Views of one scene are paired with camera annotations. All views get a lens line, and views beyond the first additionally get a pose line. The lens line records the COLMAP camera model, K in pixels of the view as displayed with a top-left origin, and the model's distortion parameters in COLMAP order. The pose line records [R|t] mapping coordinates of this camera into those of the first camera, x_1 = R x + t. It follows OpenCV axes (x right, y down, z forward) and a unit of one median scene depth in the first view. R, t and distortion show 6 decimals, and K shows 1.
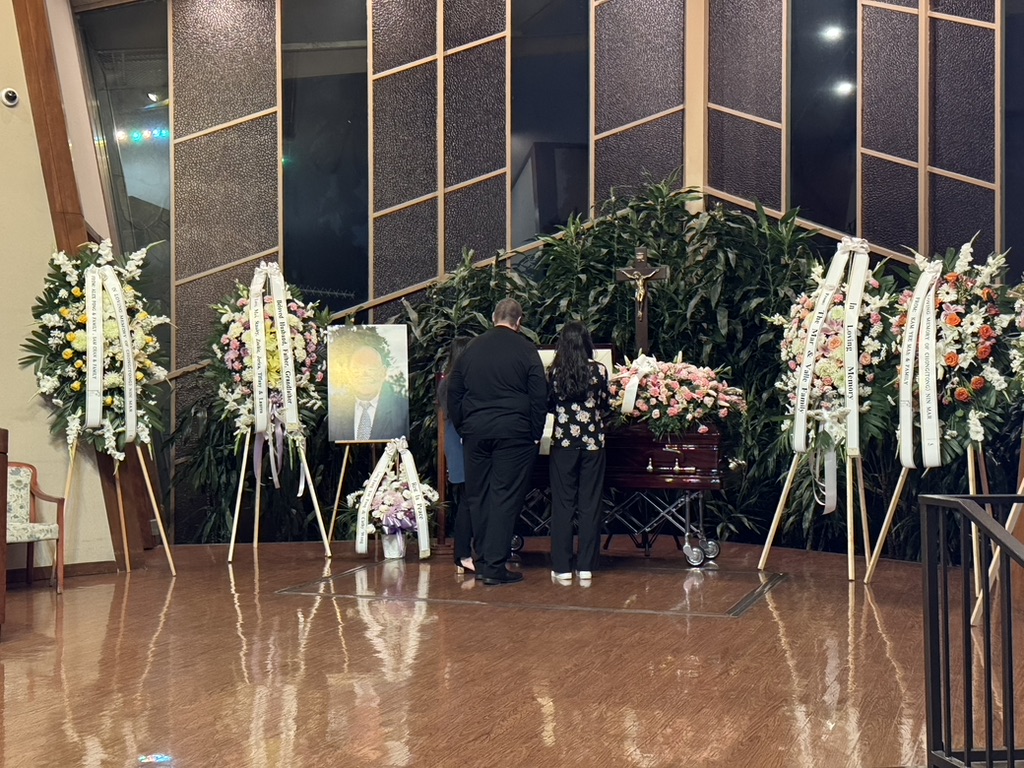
lens RADIAL K [[1436.5, 0, 512.0], [0, 1436.5, 384.0], [0, 0, 1]] dist [0.192995, -0.127269]
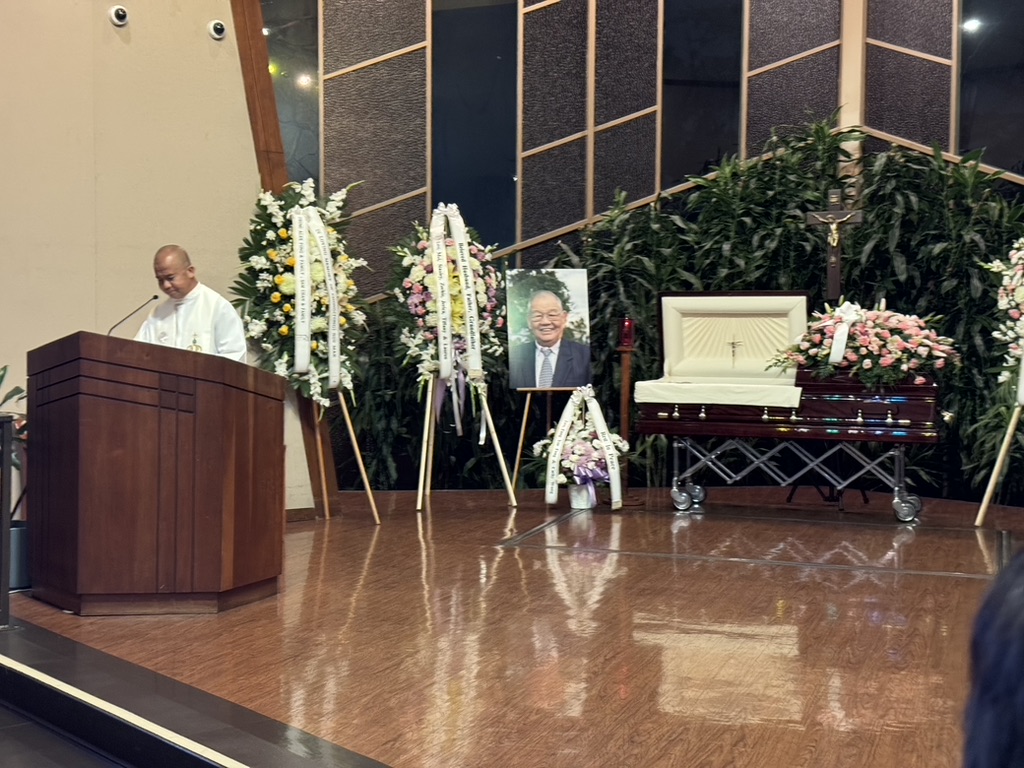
lens RADIAL K [[1436.5, 0, 512.0], [0, 1436.5, 384.0], [0, 0, 1]] dist [0.192995, -0.127269]
pose [[0.999931, 0.008966, 0.007644, -0.139161], [-0.009274, 0.999103, 0.041310, -0.003710], [-0.007266, -0.041378, 0.999117, 0.029501]]
